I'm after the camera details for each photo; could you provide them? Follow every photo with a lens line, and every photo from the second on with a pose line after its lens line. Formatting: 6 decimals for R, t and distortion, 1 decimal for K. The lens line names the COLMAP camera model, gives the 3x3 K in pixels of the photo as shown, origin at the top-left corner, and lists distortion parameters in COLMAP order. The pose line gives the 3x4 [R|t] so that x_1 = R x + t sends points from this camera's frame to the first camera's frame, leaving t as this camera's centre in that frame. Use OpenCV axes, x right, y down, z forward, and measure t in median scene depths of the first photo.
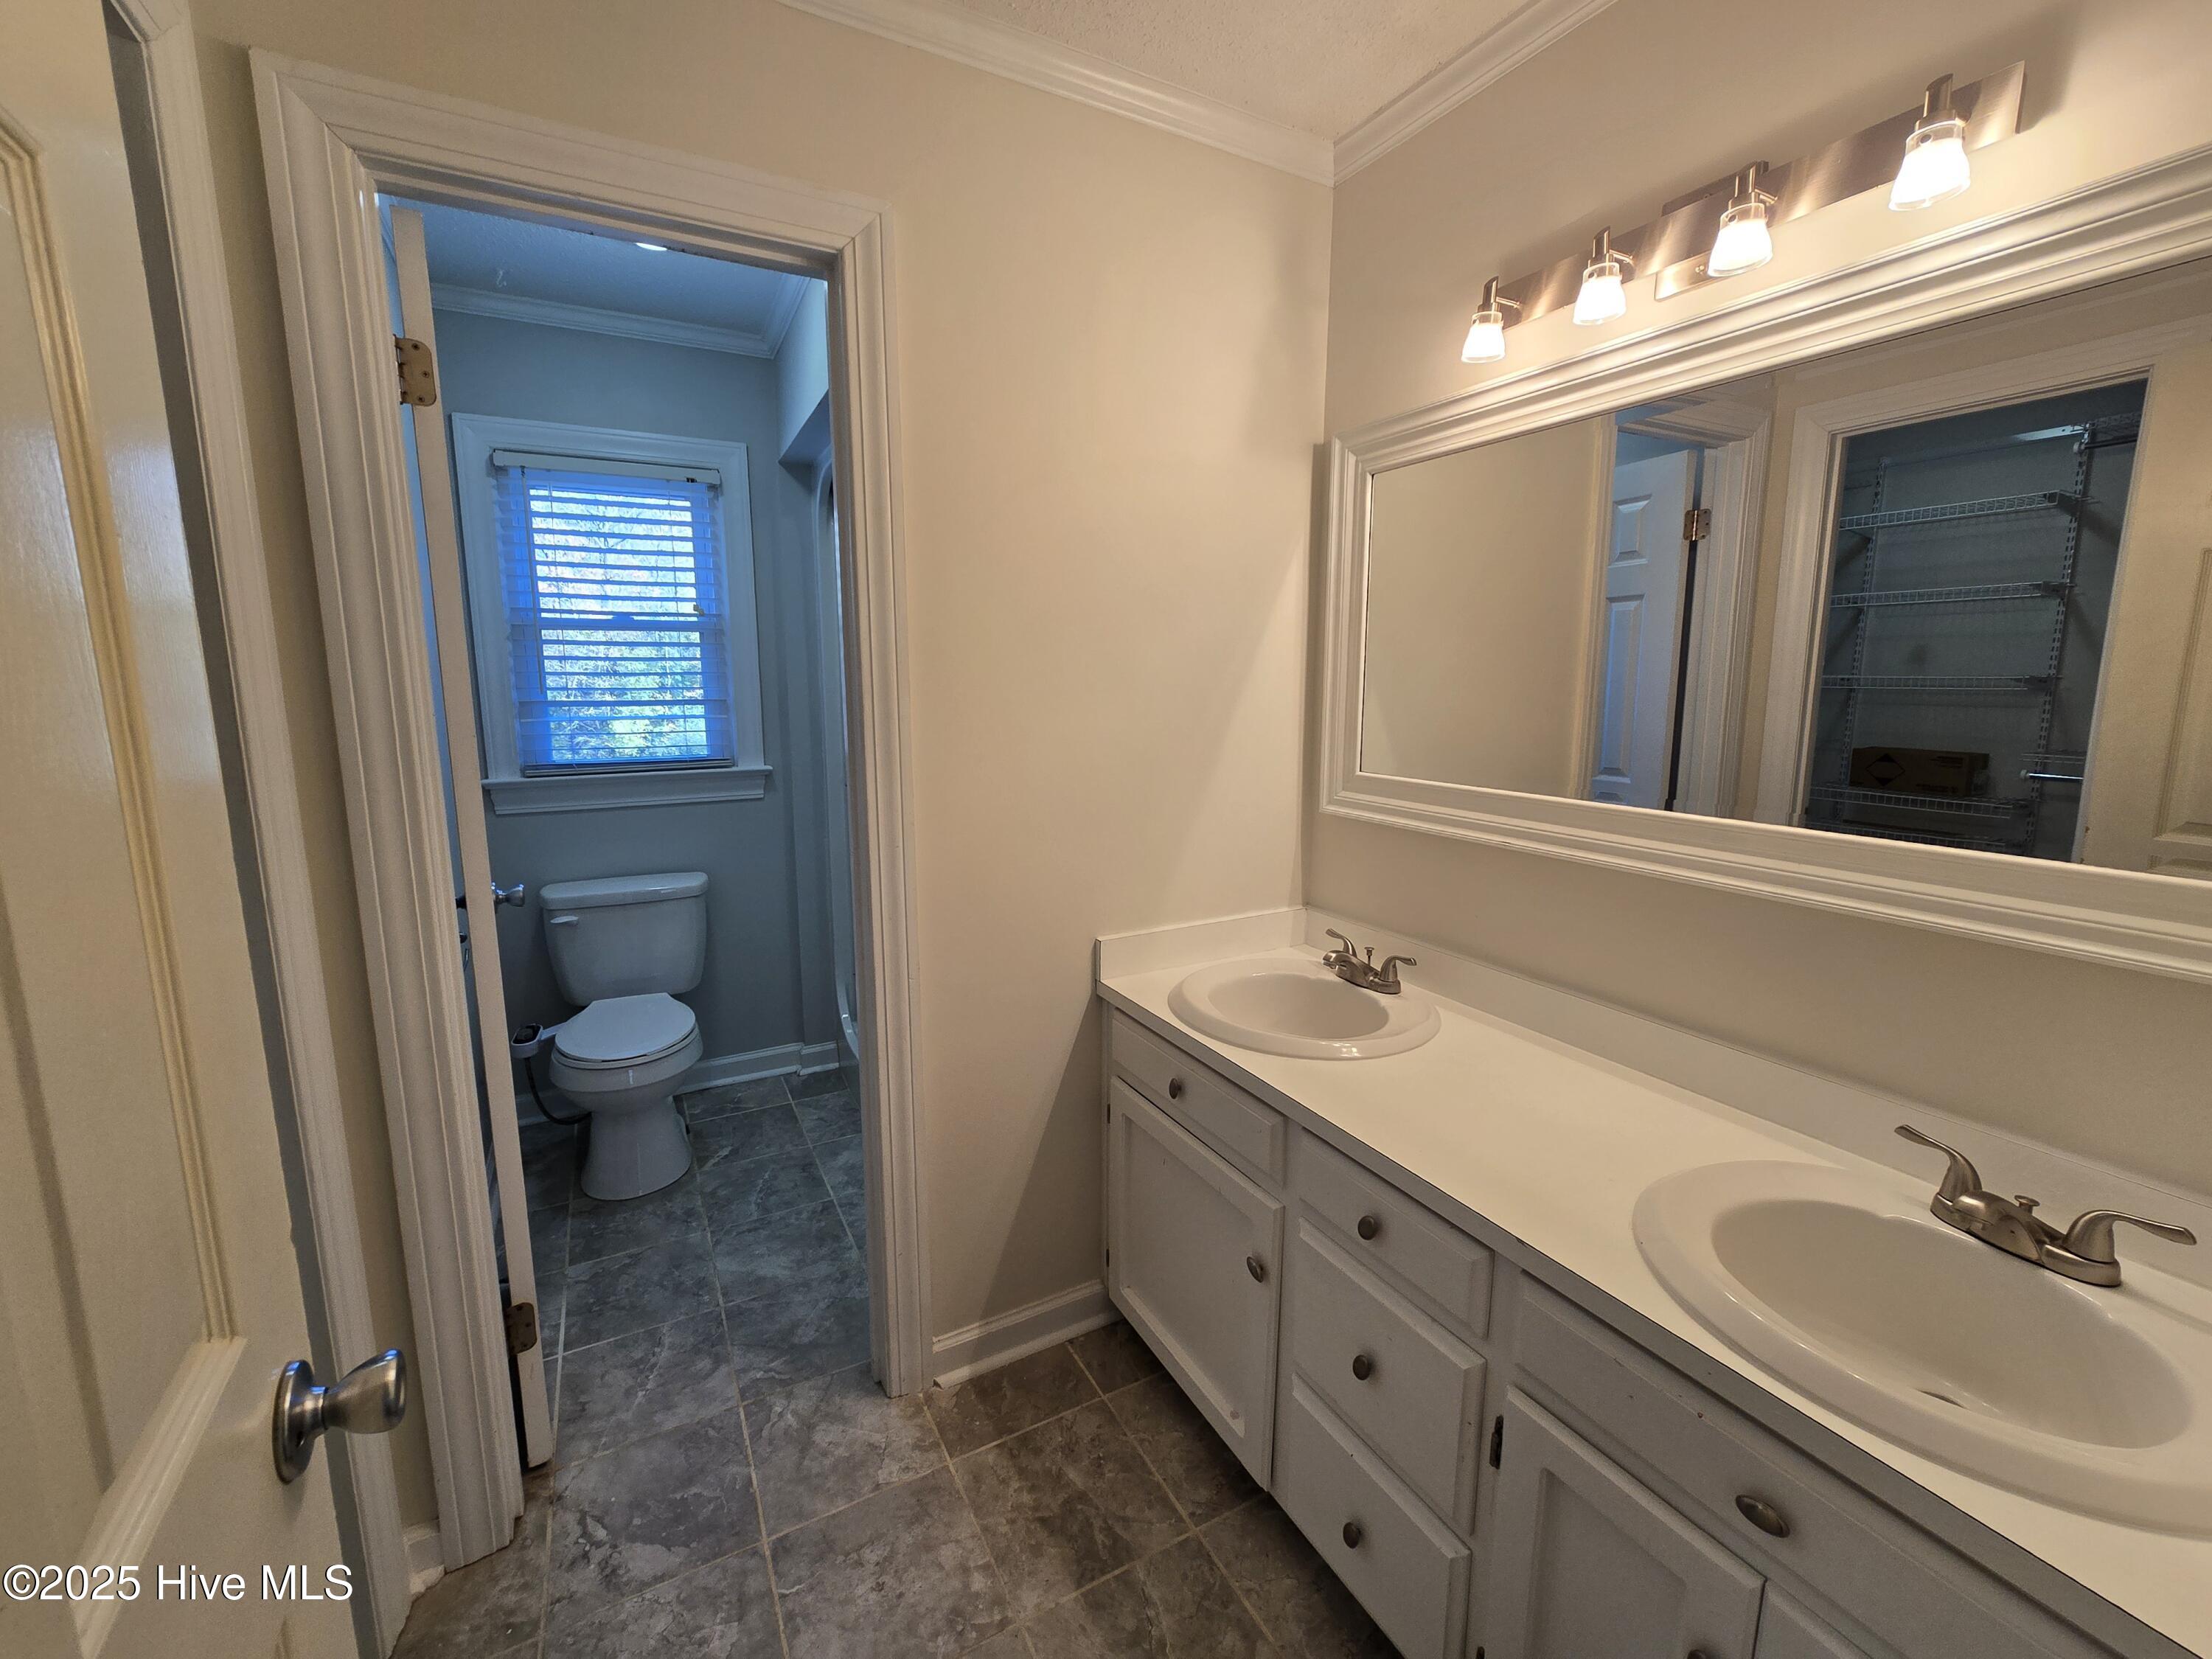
lens RADIAL K [[907.2, 0, 1111.4], [0, 907.2, 823.3], [0, 0, 1]] dist [-0.014043, 0.000222]
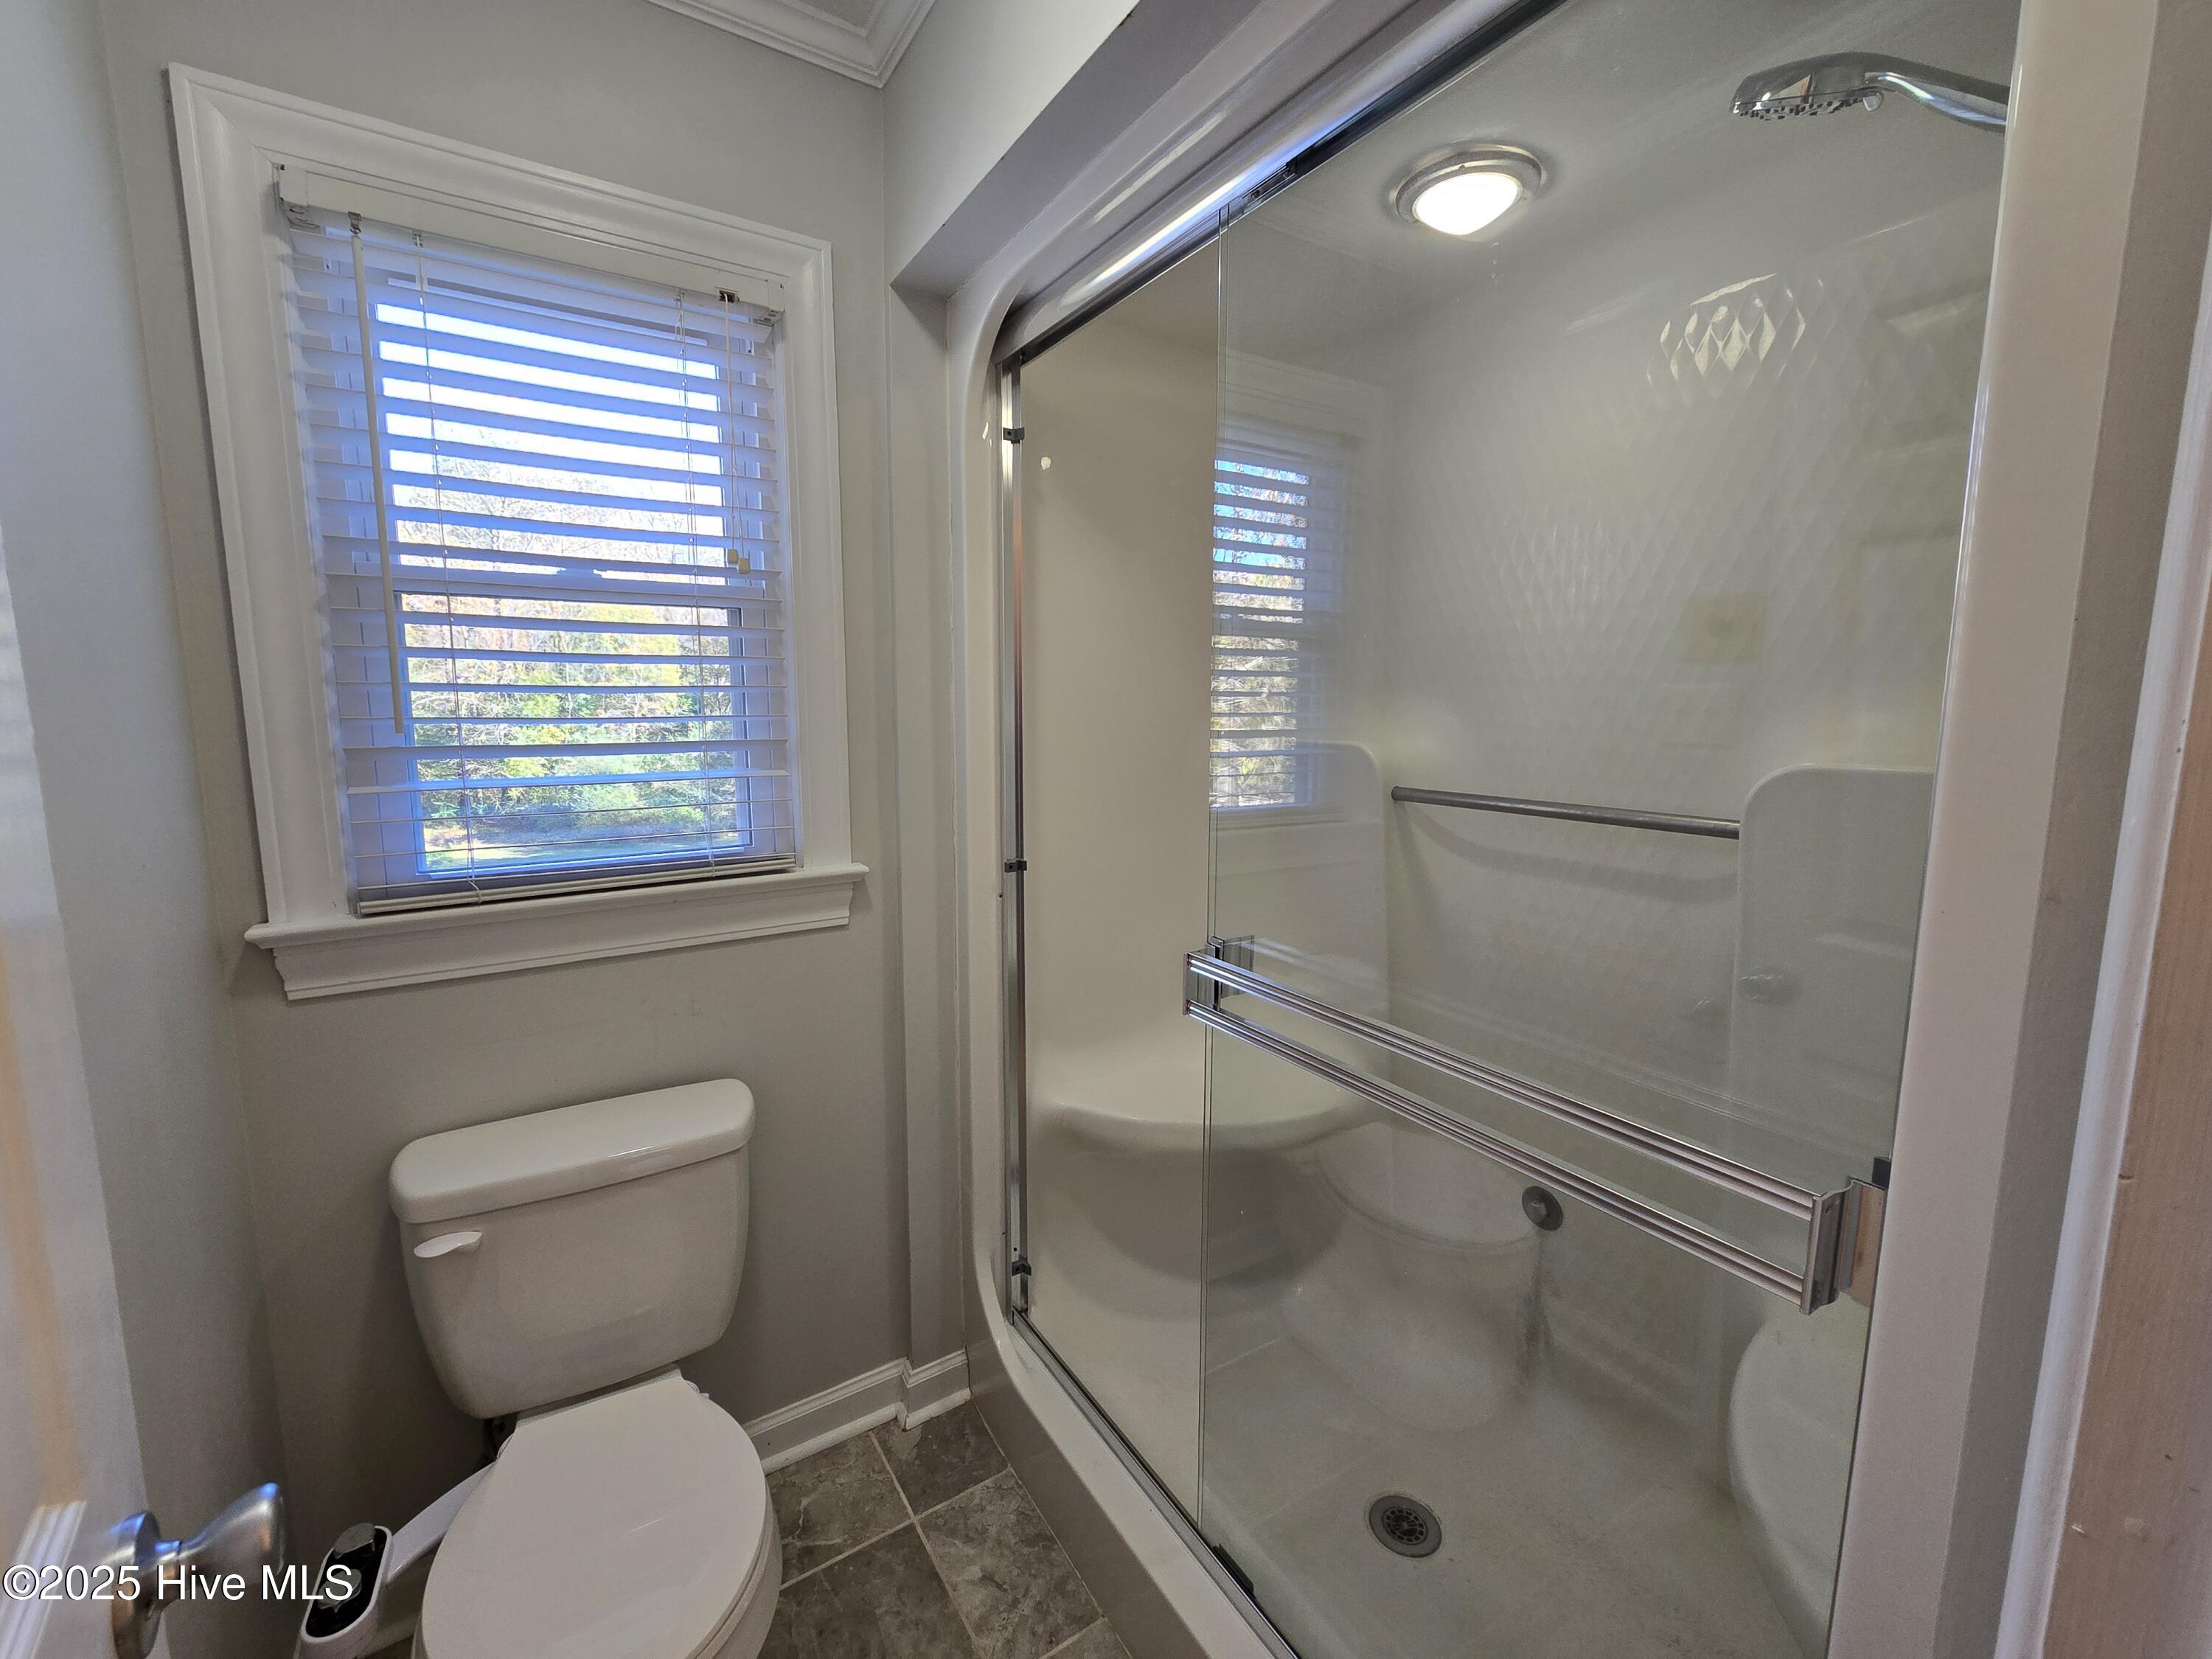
lens RADIAL K [[907.2, 0, 1100.0], [0, 907.2, 822.6], [0, 0, 1]] dist [-0.014043, 0.000222]
pose [[0.997182, -0.008074, 0.074584, -0.293869], [0.009780, 0.999698, -0.022546, -0.078587], [-0.074380, 0.023212, 0.996960, 0.490498]]
